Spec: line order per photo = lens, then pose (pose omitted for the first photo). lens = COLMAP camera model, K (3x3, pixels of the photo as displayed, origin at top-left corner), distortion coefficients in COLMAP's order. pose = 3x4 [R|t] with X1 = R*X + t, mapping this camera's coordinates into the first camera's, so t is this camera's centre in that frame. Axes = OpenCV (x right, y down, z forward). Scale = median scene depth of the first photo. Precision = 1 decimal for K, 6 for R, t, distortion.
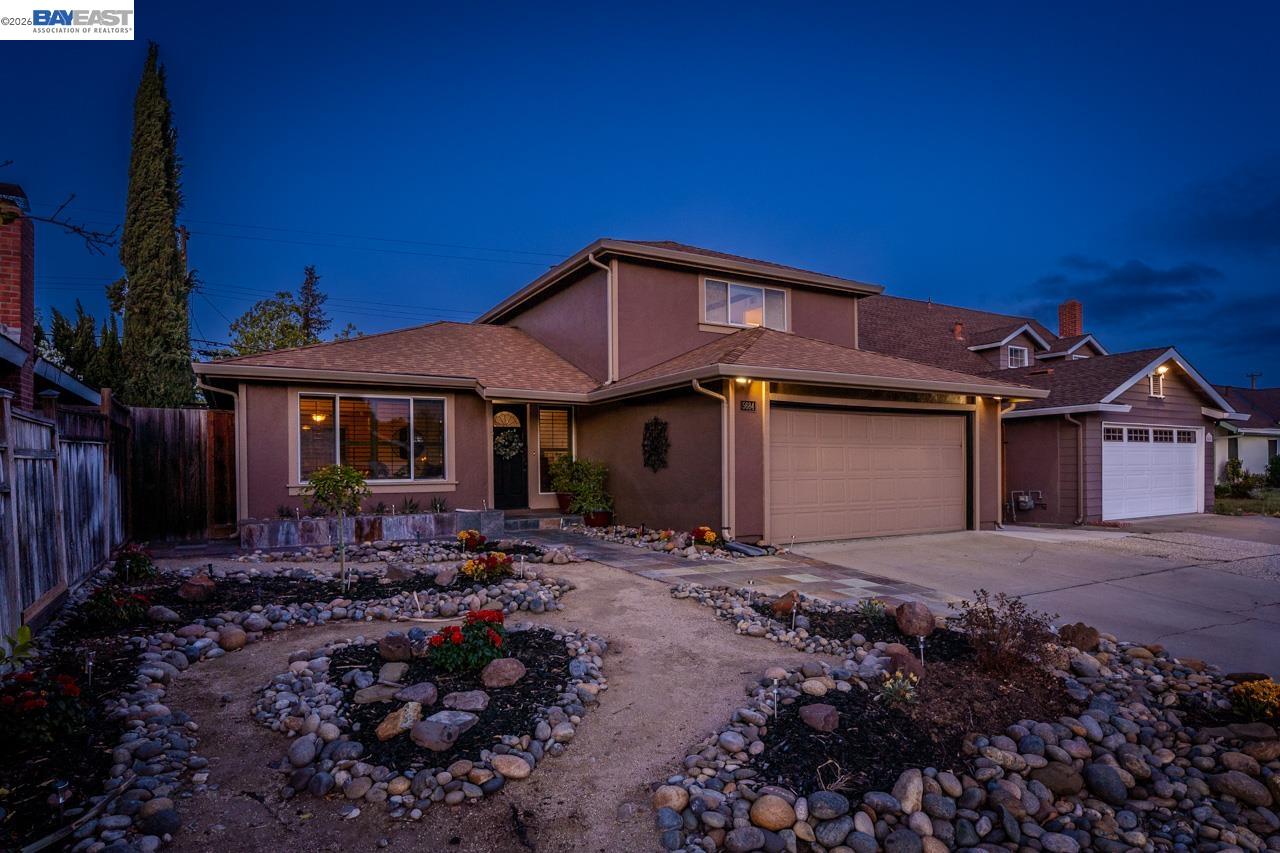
lens RADIAL K [[691.7, 0, 615.6], [0, 691.7, 467.6], [0, 0, 1]] dist [-0.021838, 0.000040]
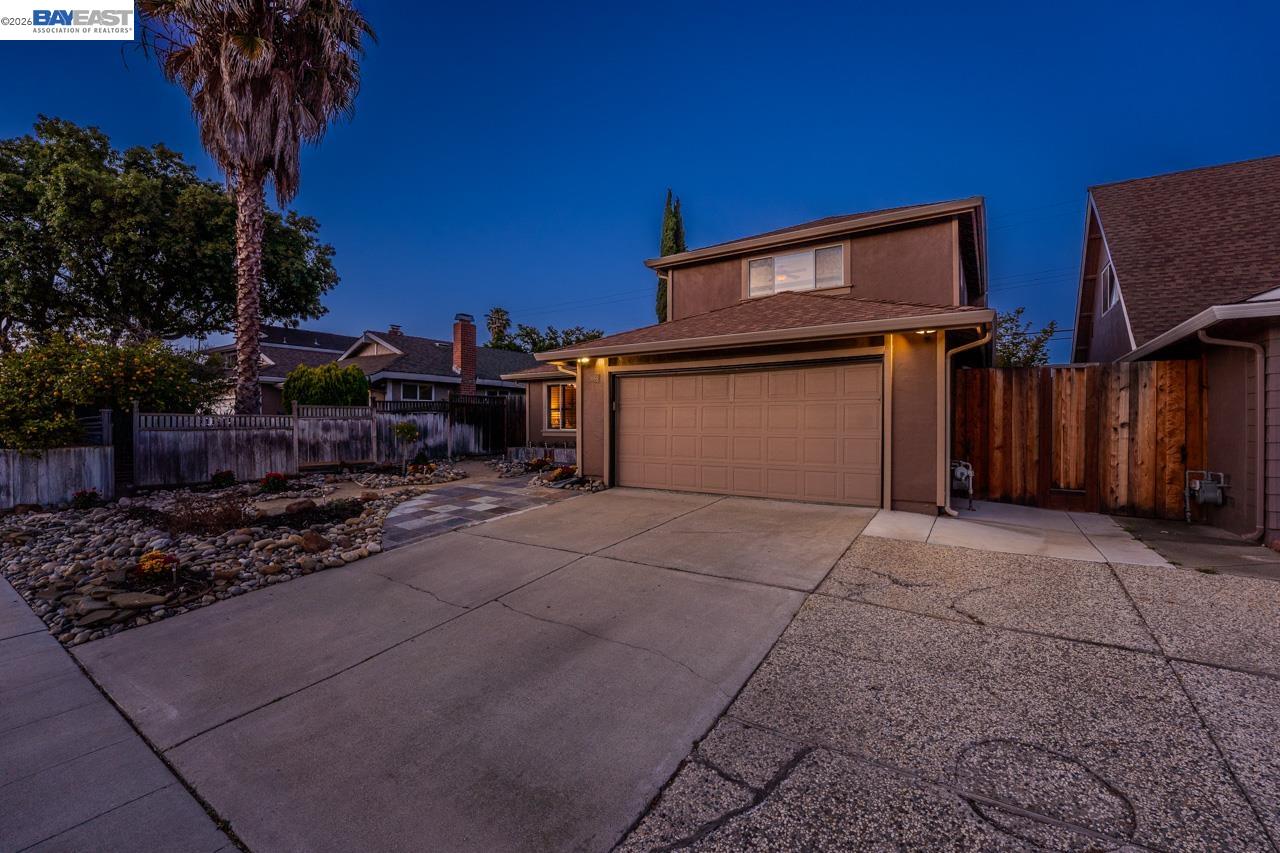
lens RADIAL K [[518.7, 0, 646.1], [0, 518.7, 426.6], [0, 0, 1]] dist [-0.025375, 0.000404]
pose [[0.484627, 0.013724, -0.874613, 0.807062], [-0.004781, 0.999904, 0.013041, -0.006726], [0.874708, -0.002138, 0.484646, 0.435581]]
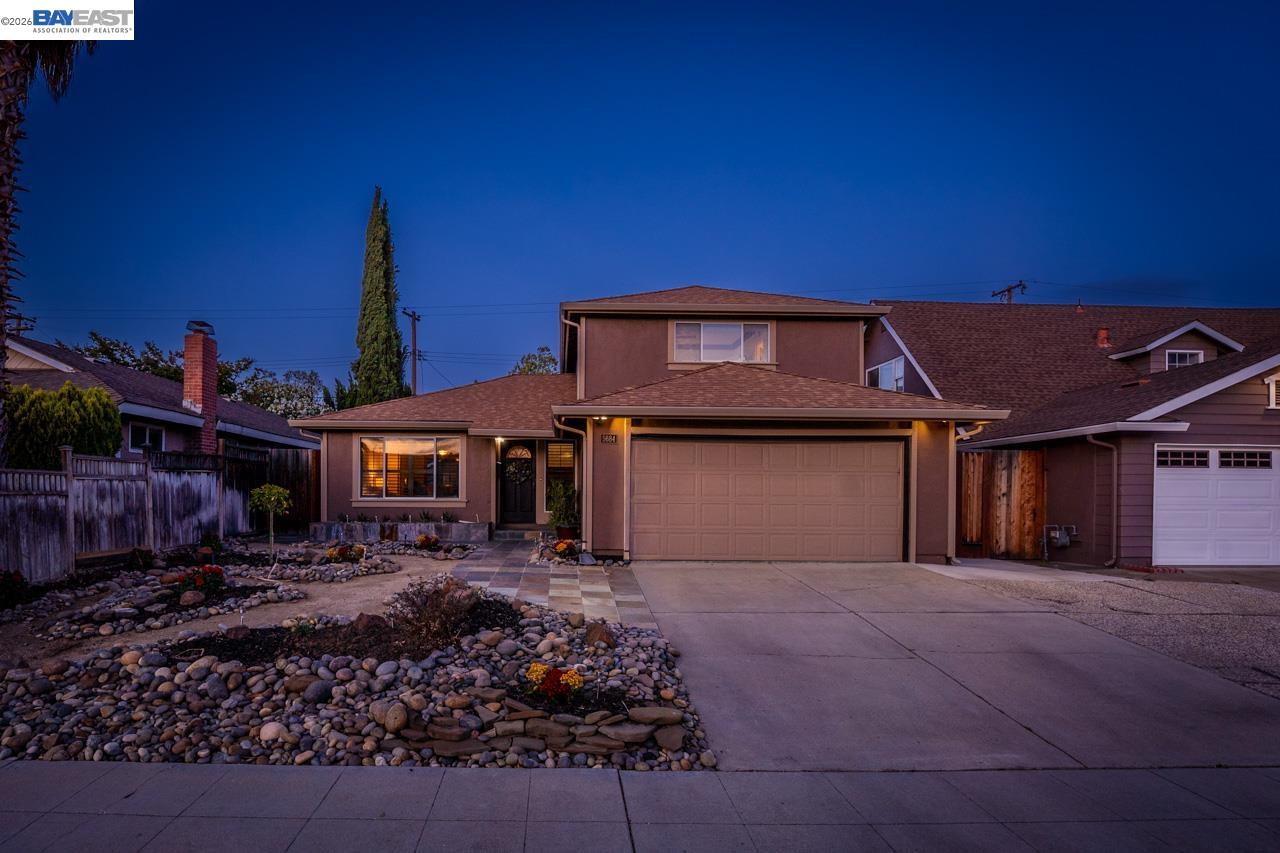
lens RADIAL K [[653.3, 0, 560.5], [0, 653.3, 495.9], [0, 0, 1]] dist [-0.019300, -0.000553]
pose [[0.880400, 0.016328, -0.473951, 0.471169], [-0.014732, 0.999866, 0.007080, 0.000549], [0.474004, 0.000749, 0.880523, -0.010899]]
